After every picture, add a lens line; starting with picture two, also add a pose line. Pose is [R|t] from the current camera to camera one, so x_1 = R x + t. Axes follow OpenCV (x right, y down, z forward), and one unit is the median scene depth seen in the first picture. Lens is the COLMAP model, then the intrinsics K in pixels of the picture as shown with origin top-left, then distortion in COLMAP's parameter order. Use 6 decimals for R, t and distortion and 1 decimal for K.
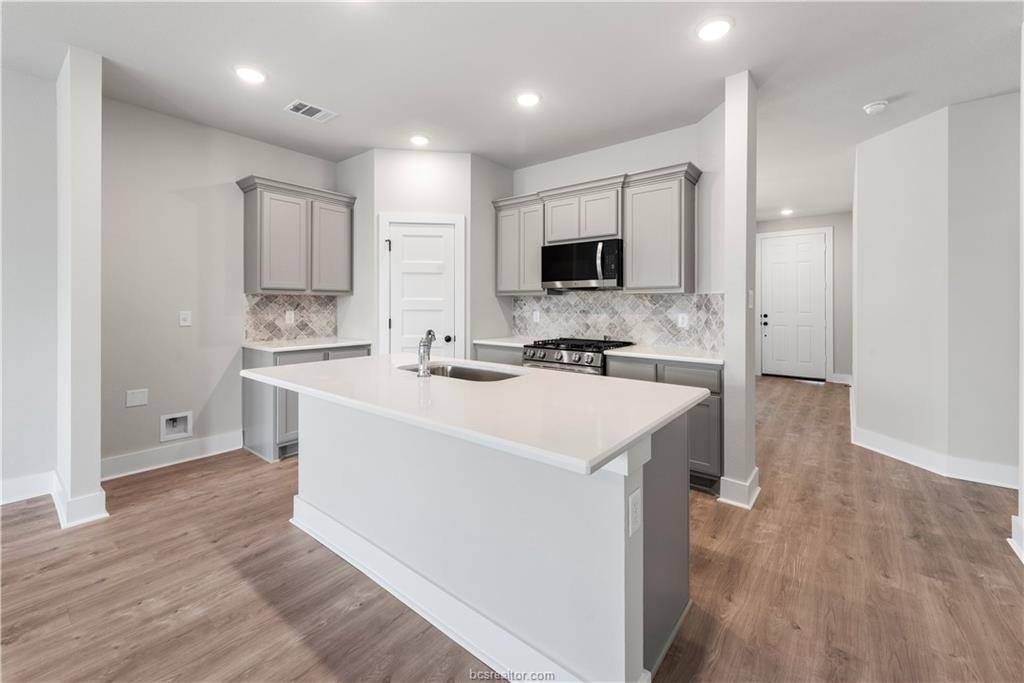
lens RADIAL K [[409.9, 0, 513.4], [0, 409.9, 303.3], [0, 0, 1]] dist [0.010824, -0.000030]
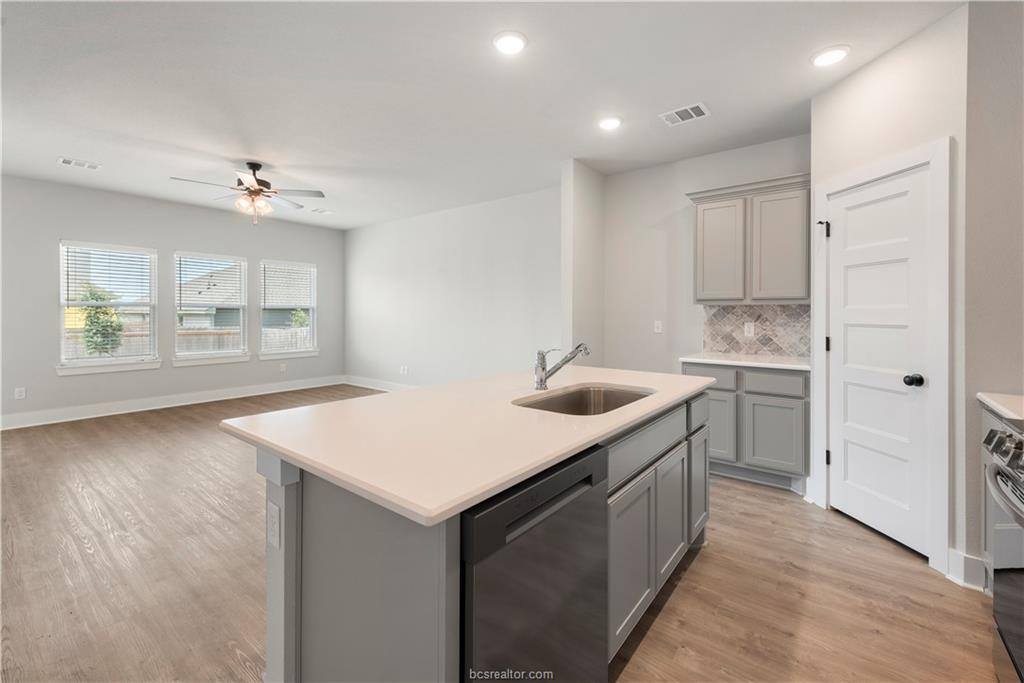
lens RADIAL K [[428.2, 0, 512.4], [0, 428.2, 313.6], [0, 0, 1]] dist [0.000302, -0.000428]
pose [[0.002219, -0.003552, -0.999991, 0.413175], [0.000550, 0.999994, -0.003551, 0.001420], [0.999997, -0.000542, 0.002221, 0.487568]]
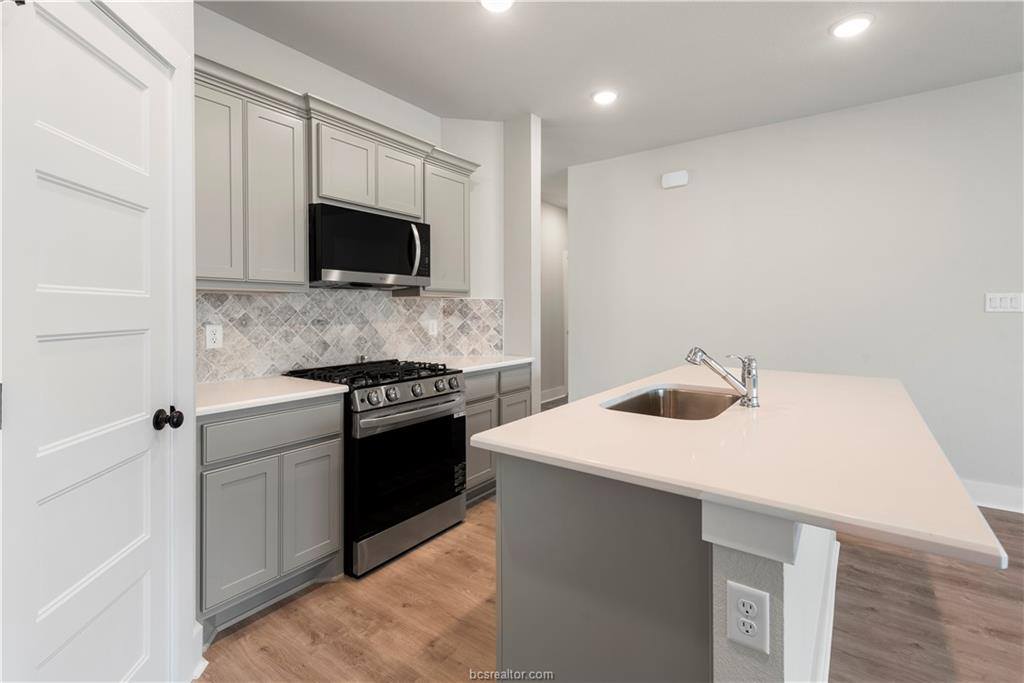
lens RADIAL K [[467.8, 0, 511.9], [0, 467.8, 306.9], [0, 0, 1]] dist [0.005882, 0.000075]
pose [[-0.036554, 0.003535, 0.999325, -0.553984], [-0.001712, 0.999992, -0.003600, -0.000020], [-0.999330, -0.001842, -0.036547, 0.767410]]
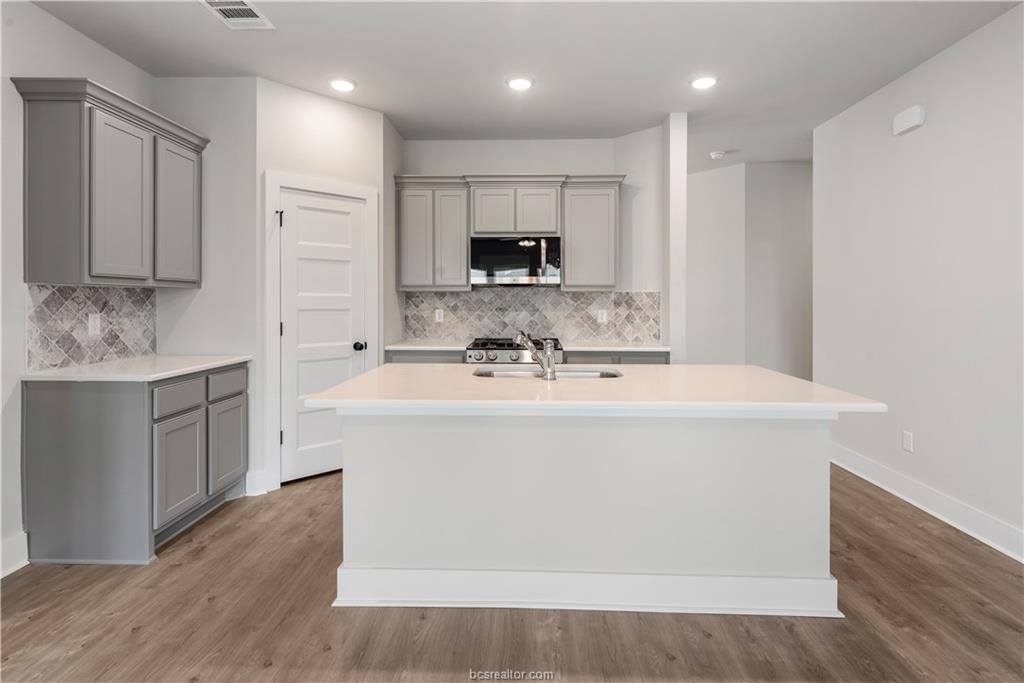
lens RADIAL K [[497.4, 0, 510.7], [0, 497.4, 297.9], [0, 0, 1]] dist [0.011424, -0.001154]
pose [[0.804906, 0.001935, 0.593399, -0.503241], [-0.000671, 0.999997, -0.002351, -0.003020], [-0.593402, 0.001494, 0.804905, 0.072768]]
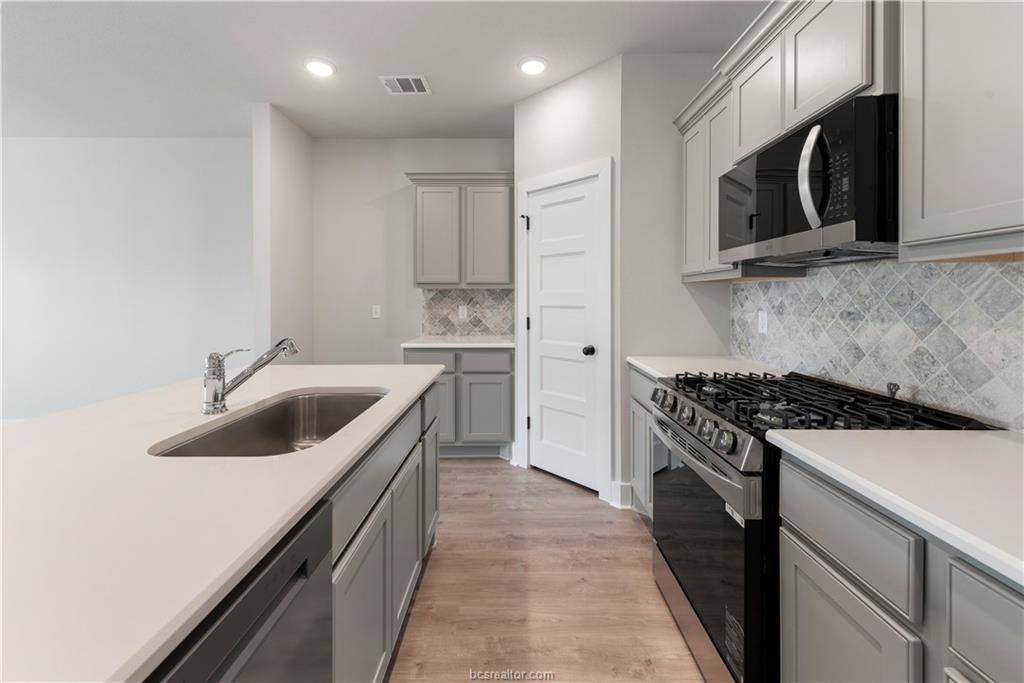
lens RADIAL K [[415.5, 0, 513.2], [0, 415.5, 299.5], [0, 0, 1]] dist [0.011316, -0.000240]
pose [[0.619259, -0.001803, -0.785185, 0.301599], [0.005708, 0.999981, 0.002206, 0.002446], [0.785166, -0.005848, 0.619257, 0.504016]]
